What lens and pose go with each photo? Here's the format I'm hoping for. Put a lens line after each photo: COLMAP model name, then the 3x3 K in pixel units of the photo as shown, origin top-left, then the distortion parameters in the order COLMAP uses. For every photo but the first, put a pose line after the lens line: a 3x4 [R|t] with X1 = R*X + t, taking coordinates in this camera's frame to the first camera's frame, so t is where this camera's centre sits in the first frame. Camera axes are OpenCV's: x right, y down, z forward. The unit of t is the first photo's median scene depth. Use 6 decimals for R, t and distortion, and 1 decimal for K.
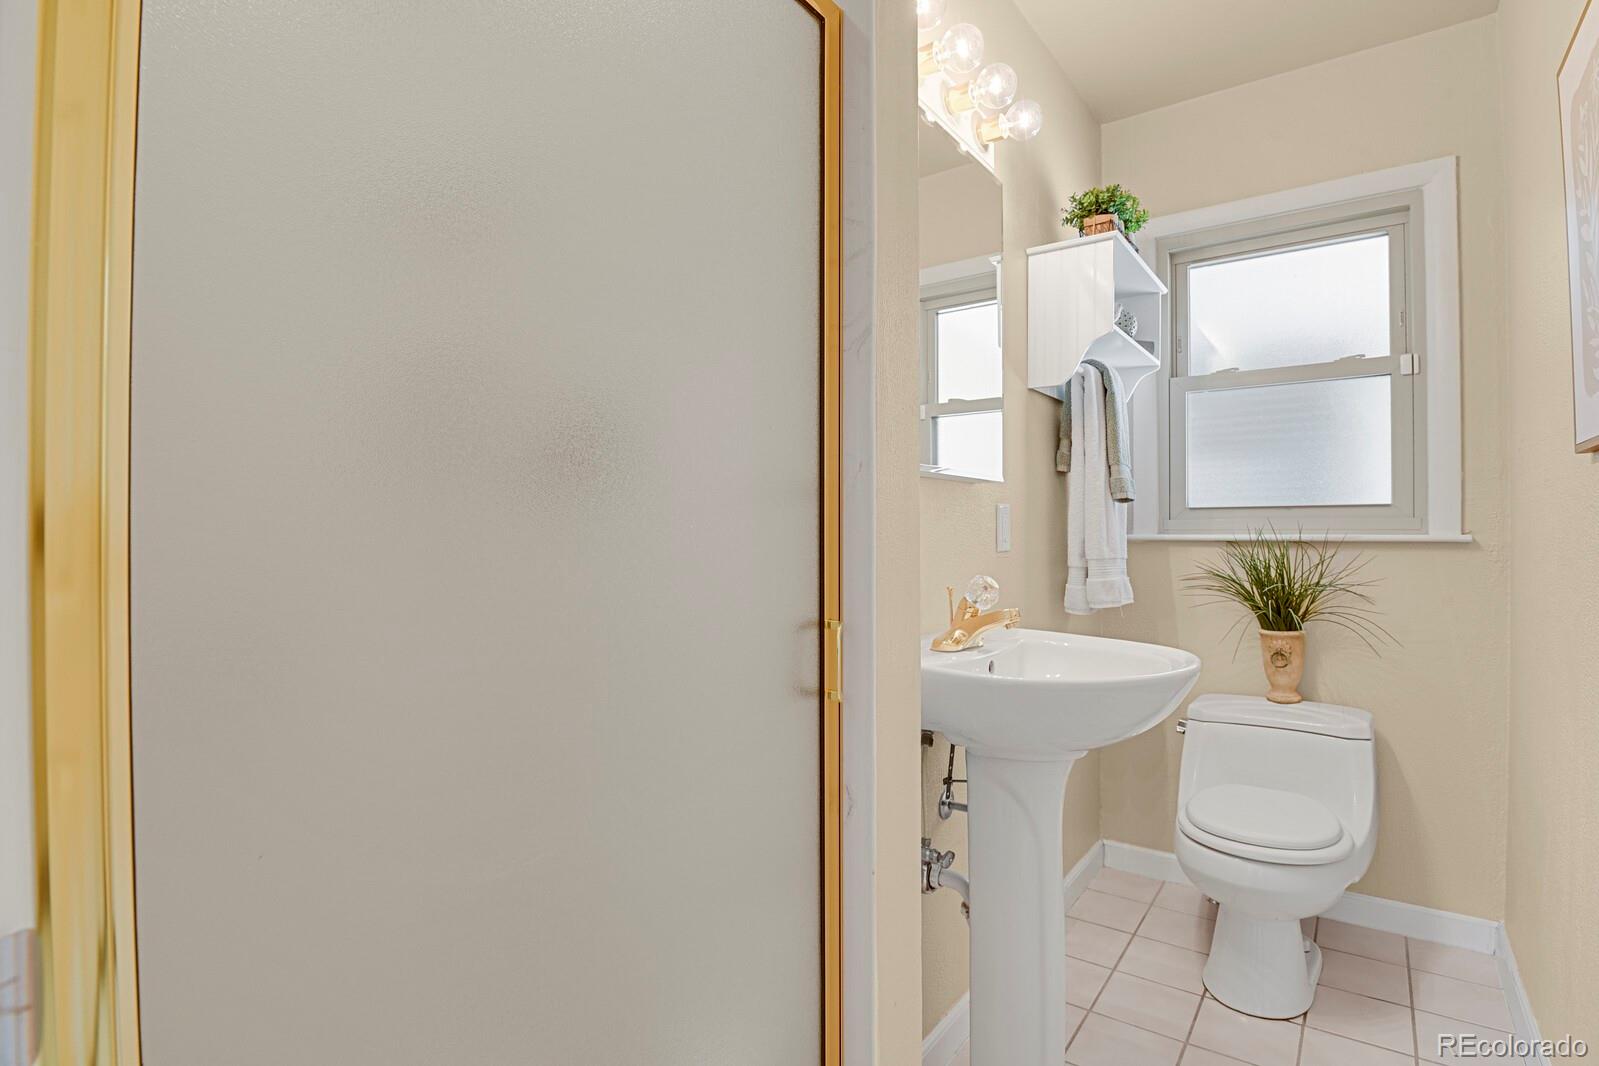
lens RADIAL K [[776.2, 0, 793.4], [0, 776.2, 529.0], [0, 0, 1]] dist [-0.009850, -0.000864]
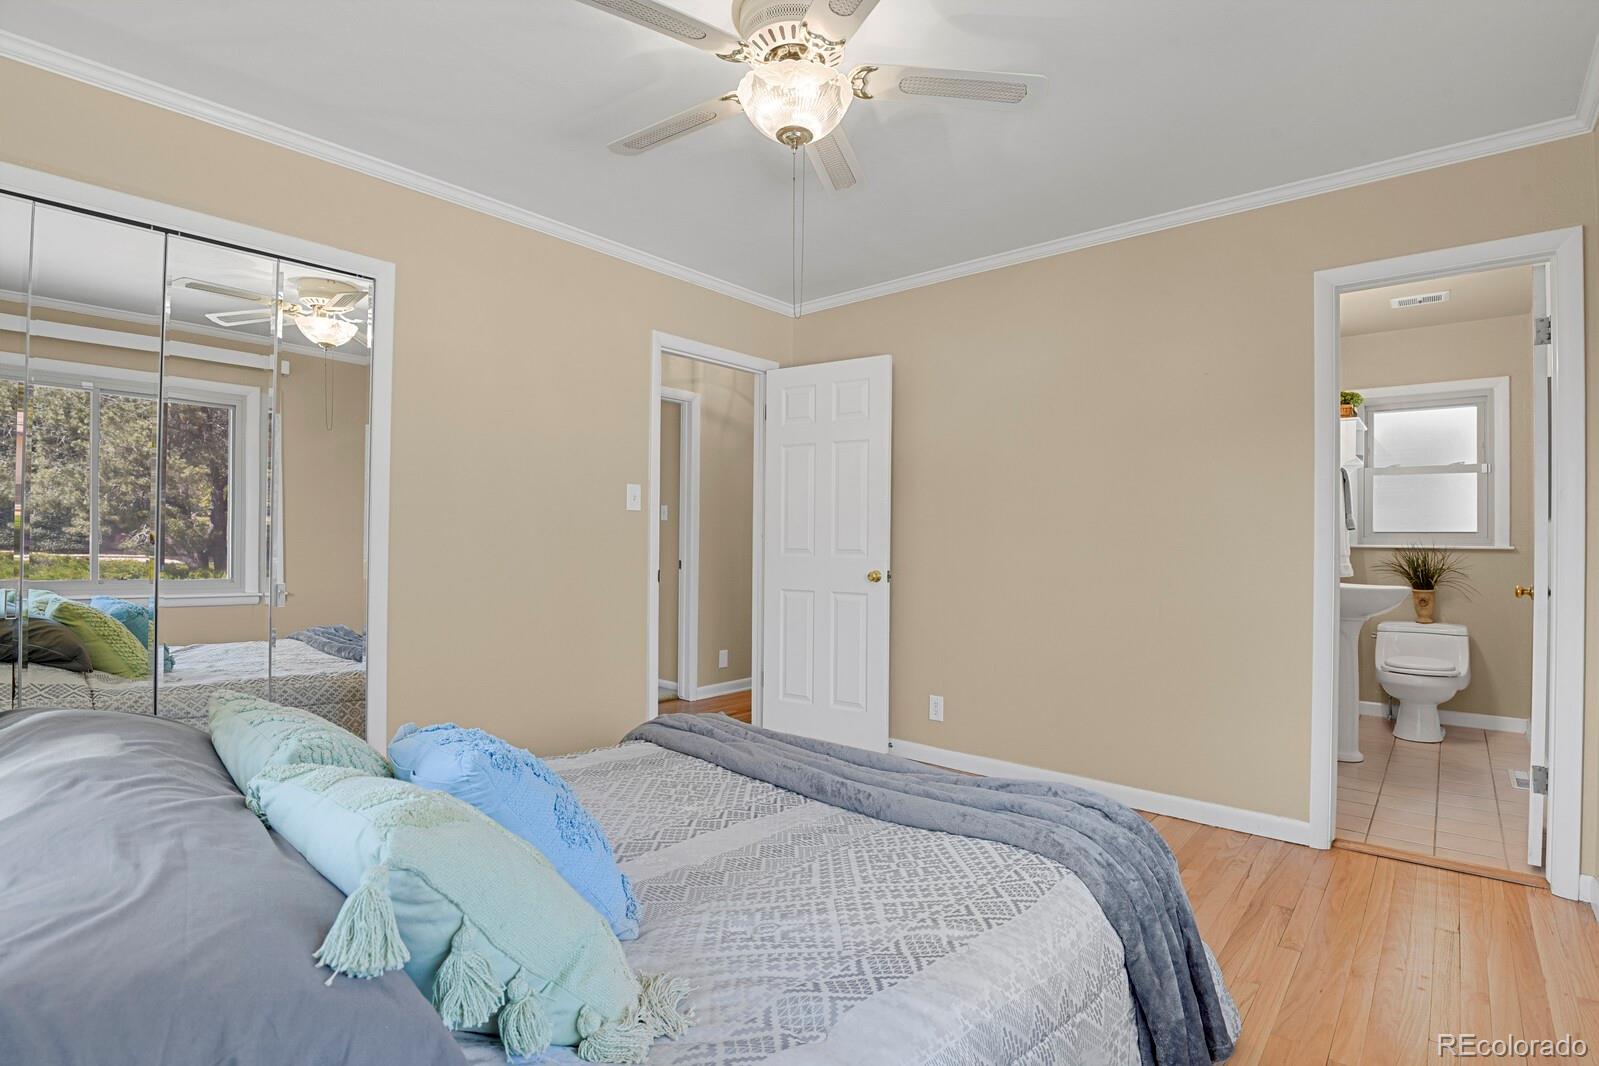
lens RADIAL K [[776.2, 0, 805.7], [0, 776.2, 537.0], [0, 0, 1]] dist [-0.009850, -0.000864]
pose [[0.998824, 0.006167, -0.048085, -1.005942], [-0.005888, 0.999965, 0.005933, -0.019655], [0.048120, -0.005643, 0.998826, -1.253857]]
